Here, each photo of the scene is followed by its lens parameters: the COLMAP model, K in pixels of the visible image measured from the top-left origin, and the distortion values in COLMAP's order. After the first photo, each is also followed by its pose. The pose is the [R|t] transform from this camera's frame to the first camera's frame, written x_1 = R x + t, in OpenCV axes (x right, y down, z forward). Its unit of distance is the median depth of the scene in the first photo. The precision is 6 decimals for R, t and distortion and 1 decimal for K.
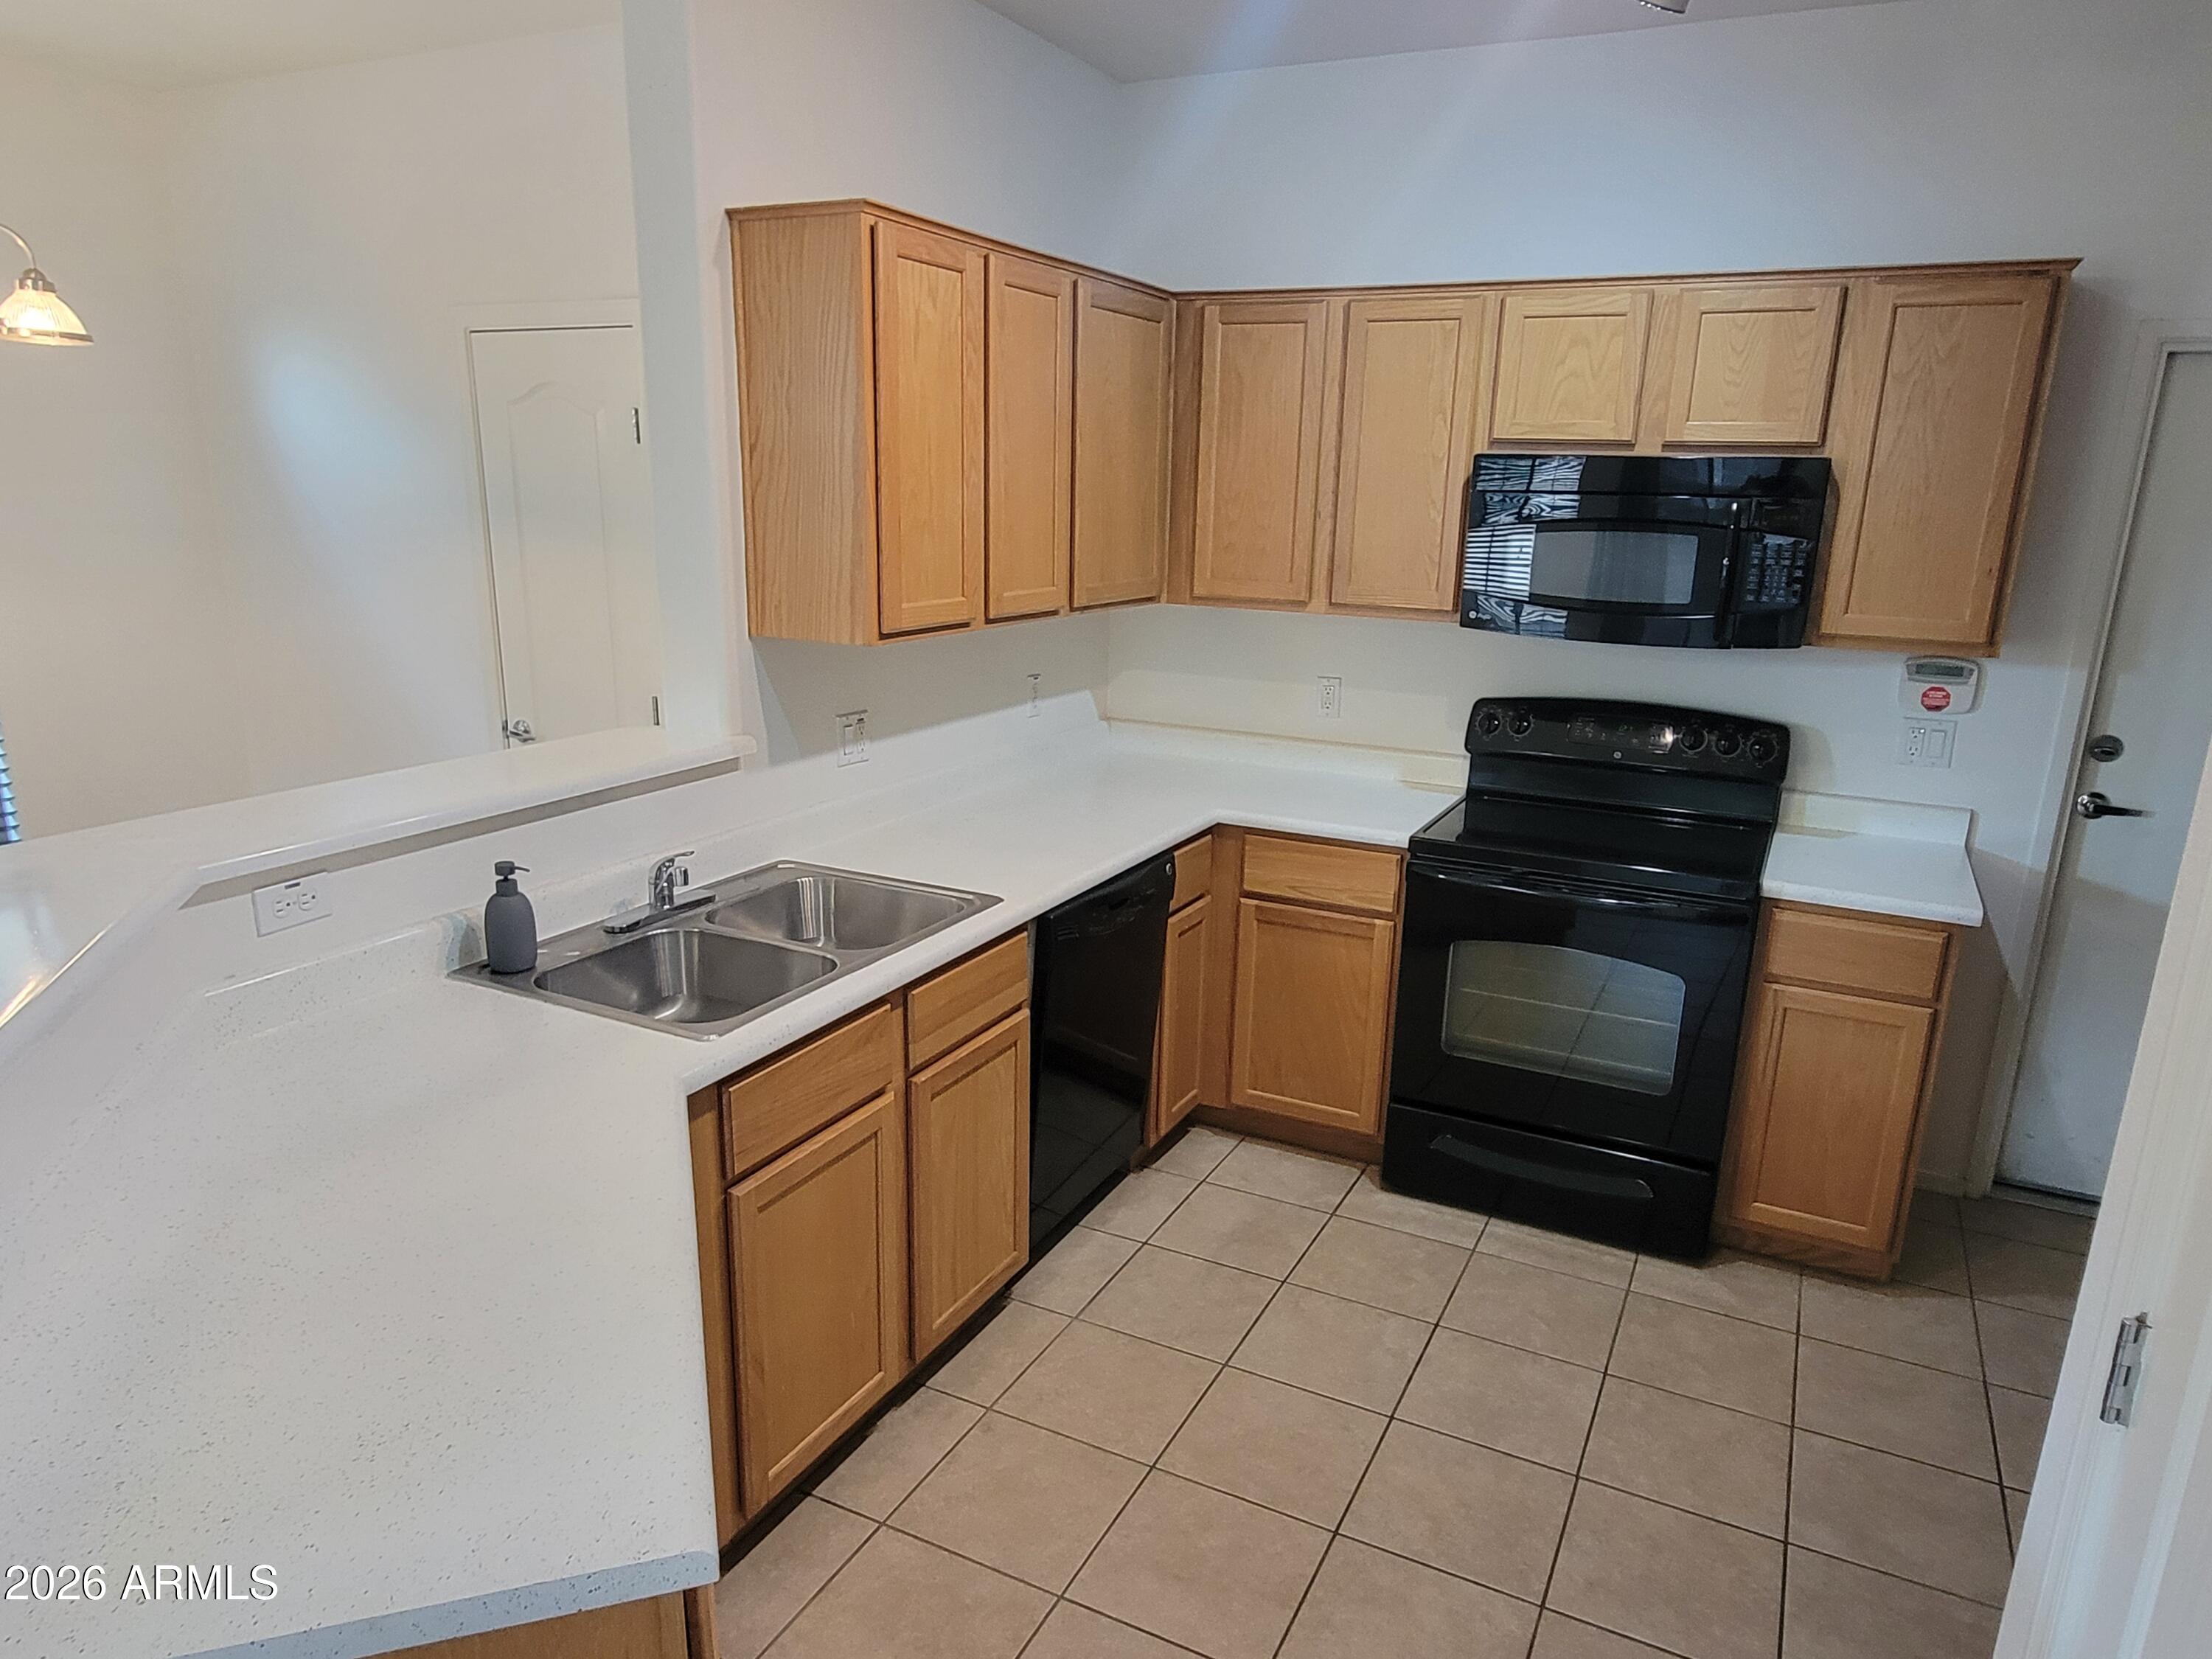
lens RADIAL K [[1395.9, 0, 1114.1], [0, 1395.9, 847.1], [0, 0, 1]] dist [-0.001243, 0.002538]
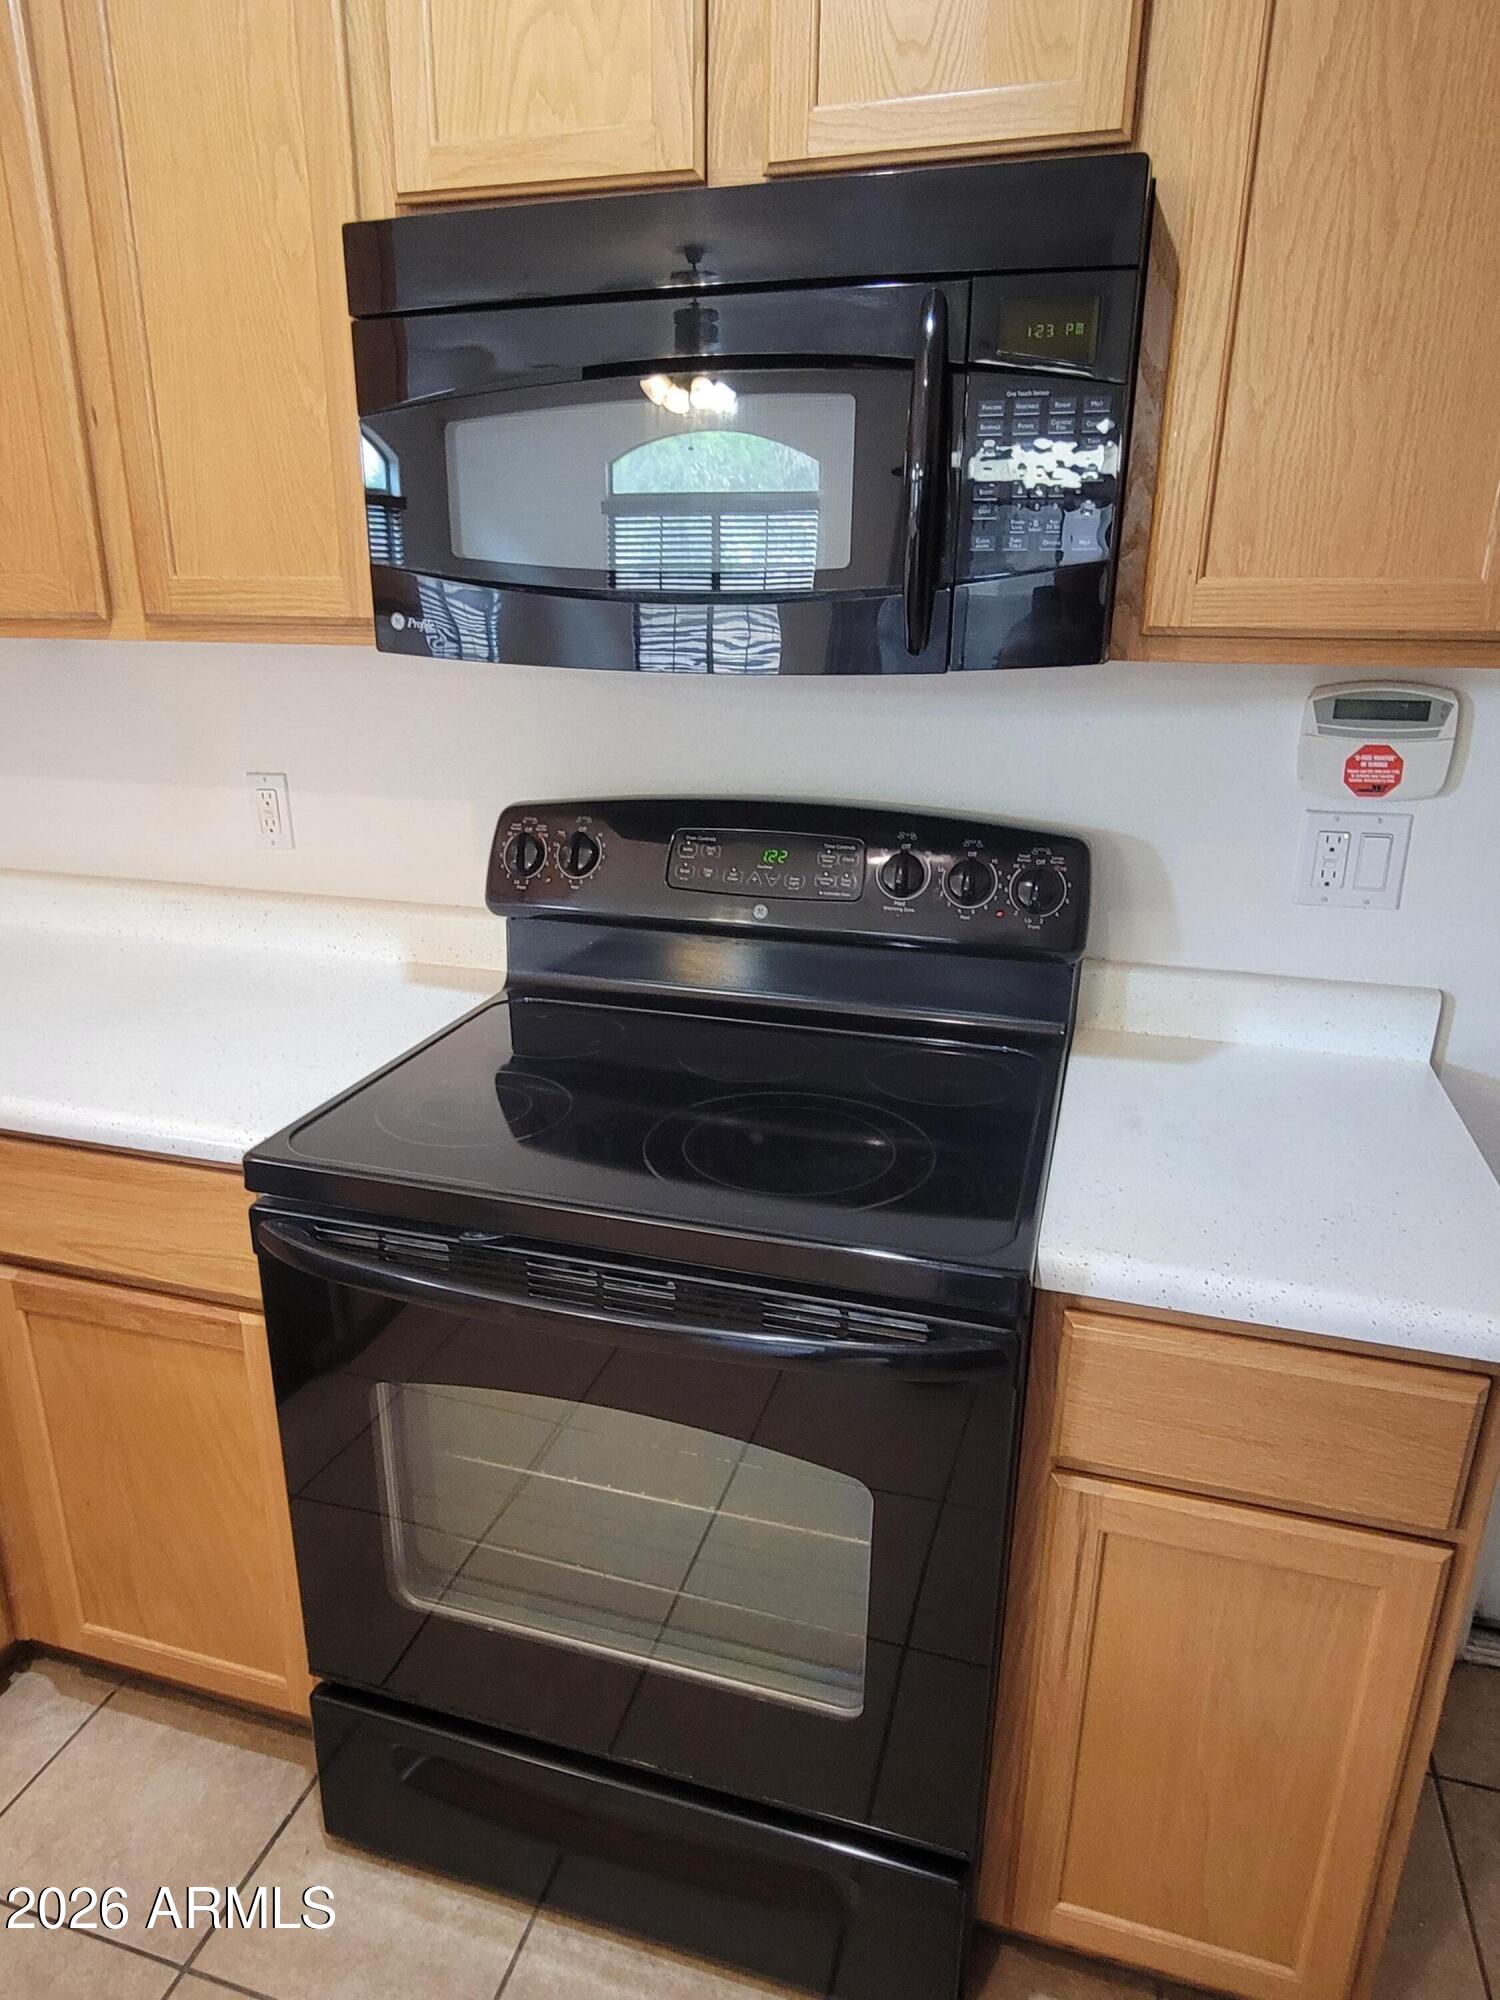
lens RADIAL K [[1321.4, 0, 684.3], [0, 1321.4, 992.3], [0, 0, 1]] dist [0.002620, 0.001629]
pose [[0.988258, -0.065076, 0.138240, 0.285160], [0.058432, 0.996957, 0.051596, -0.067133], [-0.141177, -0.042912, 0.989054, 0.578131]]
